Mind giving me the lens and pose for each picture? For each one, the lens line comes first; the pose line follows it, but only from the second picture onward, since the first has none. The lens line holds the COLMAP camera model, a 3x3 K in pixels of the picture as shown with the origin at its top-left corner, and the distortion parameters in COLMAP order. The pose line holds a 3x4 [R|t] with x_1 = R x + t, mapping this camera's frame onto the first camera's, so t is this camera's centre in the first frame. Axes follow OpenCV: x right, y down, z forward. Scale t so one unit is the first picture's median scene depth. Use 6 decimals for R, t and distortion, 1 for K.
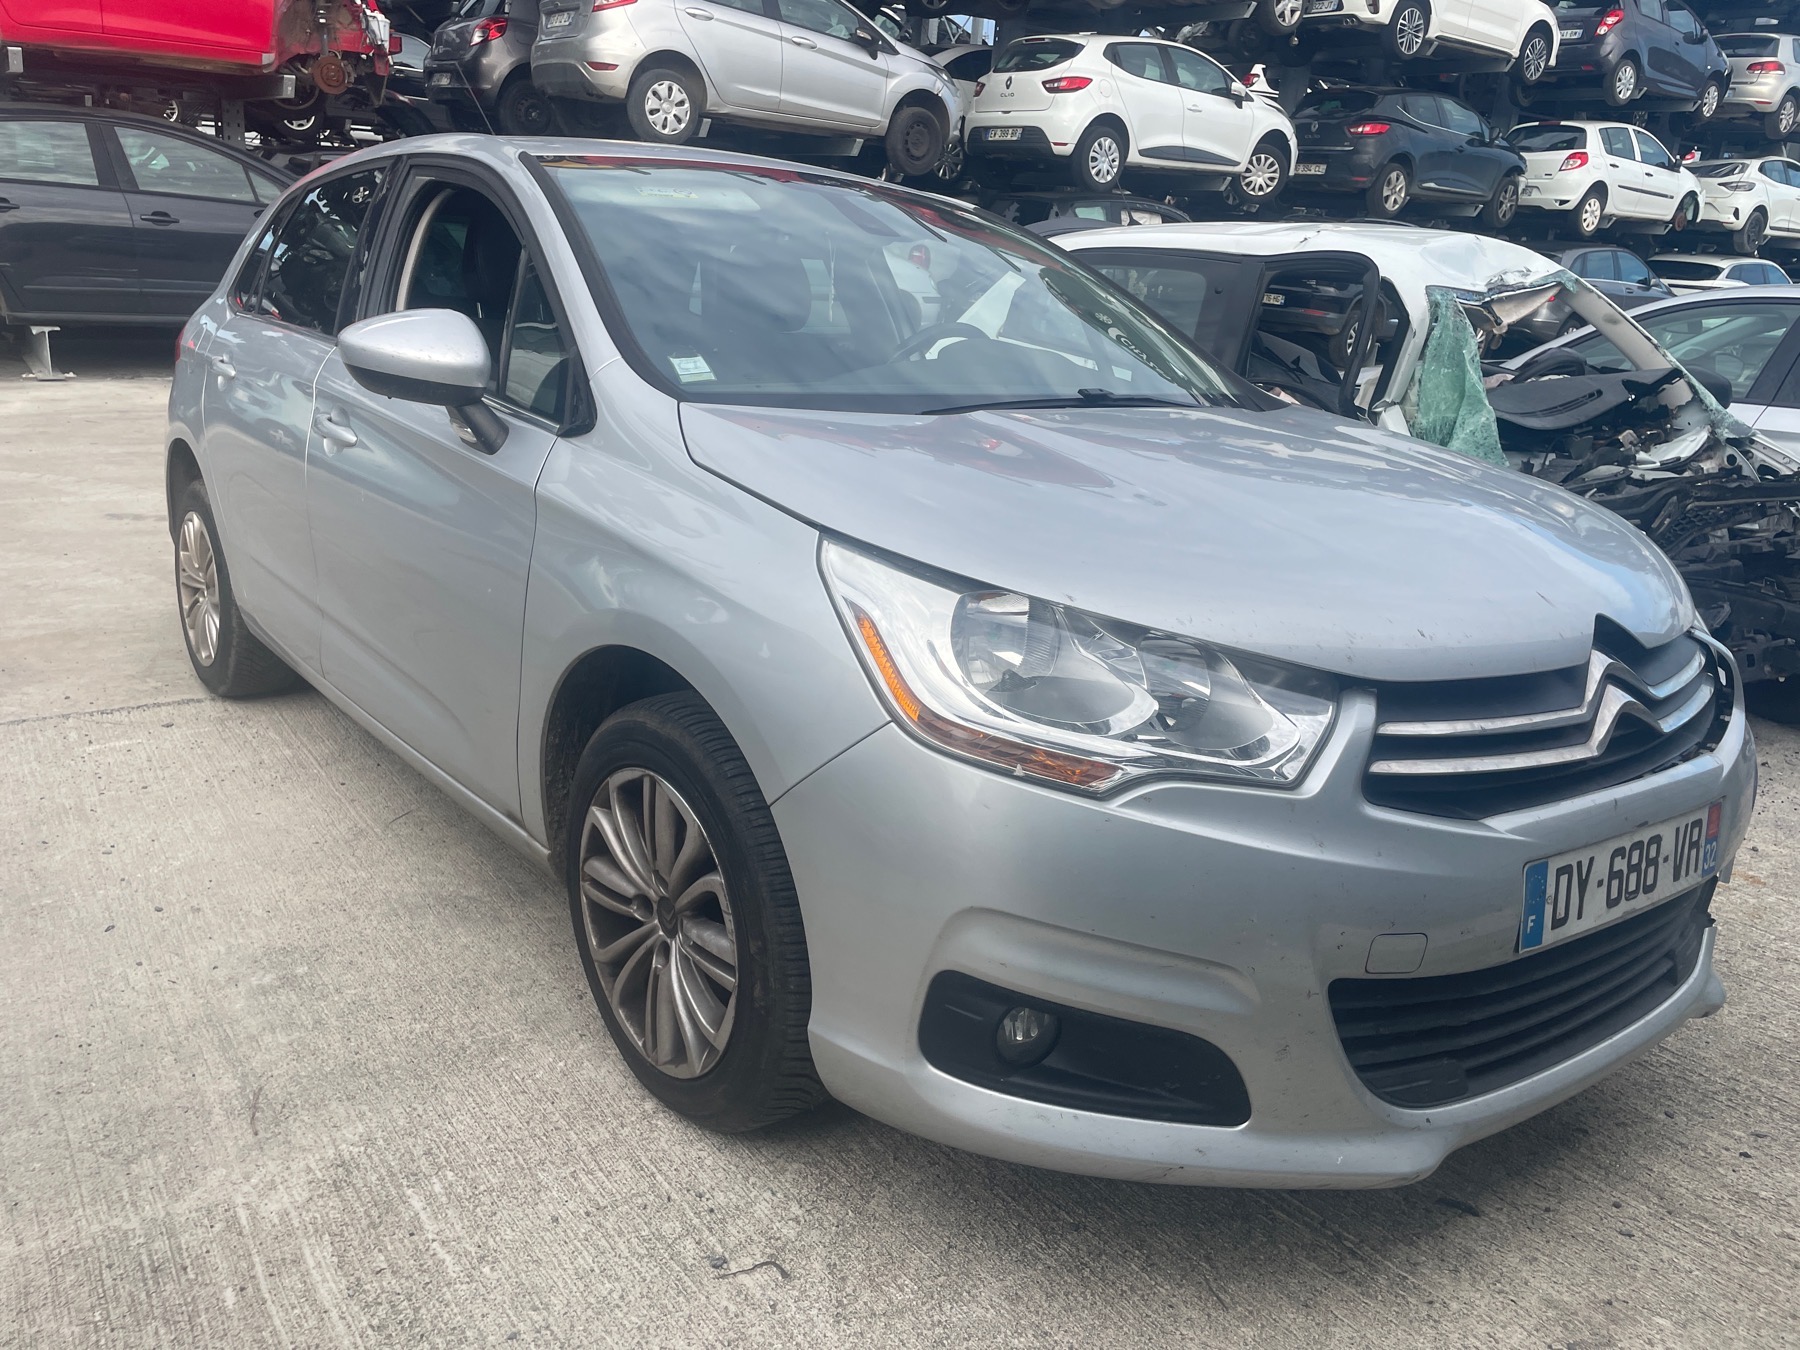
lens RADIAL K [[1355.8, 0, 891.5], [0, 1355.8, 663.1], [0, 0, 1]] dist [0.081361, -0.104835]
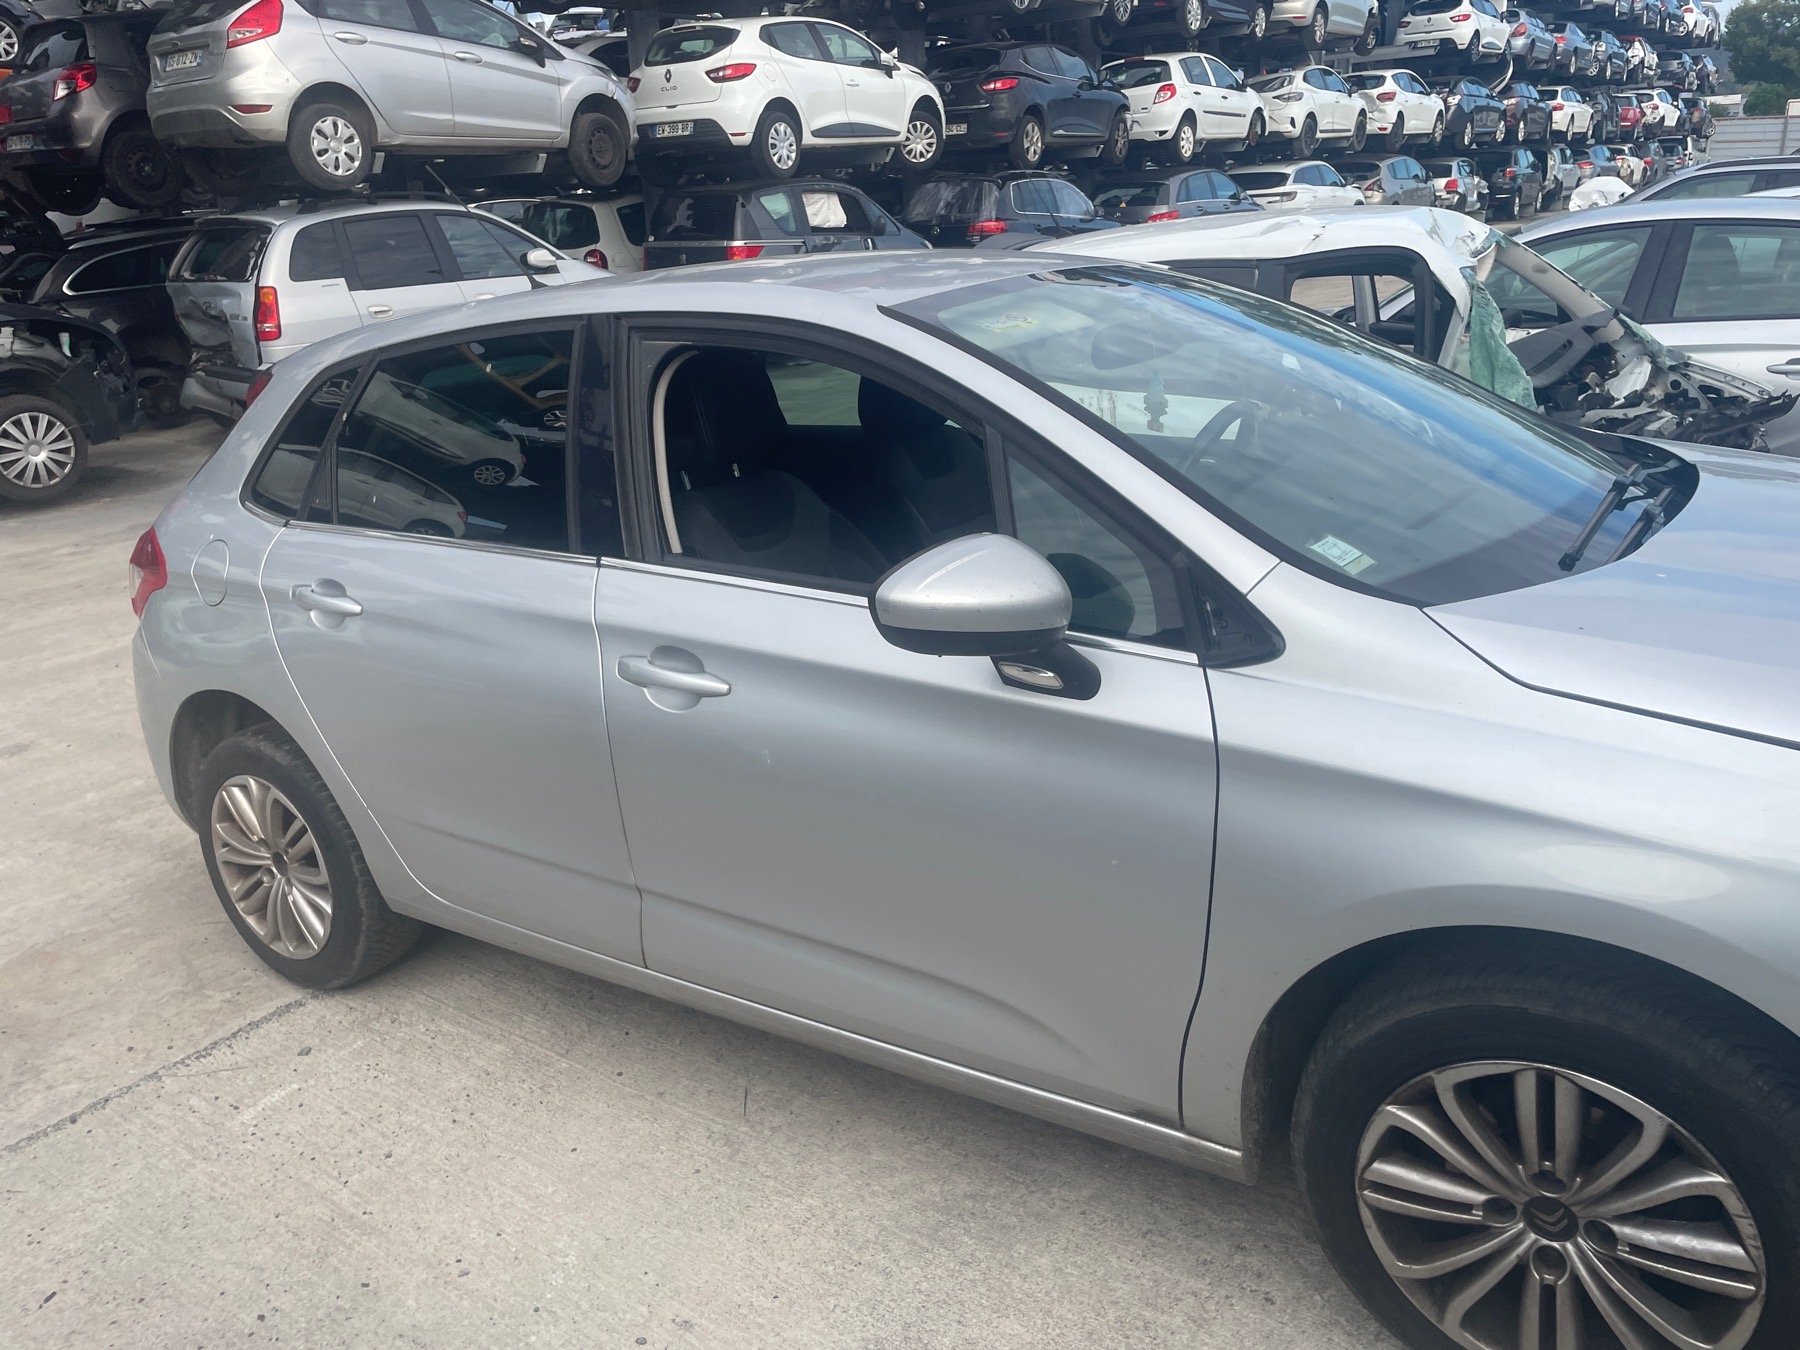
lens RADIAL K [[1355.8, 0, 891.5], [0, 1355.8, 663.1], [0, 0, 1]] dist [0.081361, -0.104835]
pose [[0.944969, -0.209702, 0.251116, -0.093348], [0.204477, 0.977741, 0.047032, -0.036526], [-0.255389, 0.006904, 0.966814, 0.039014]]
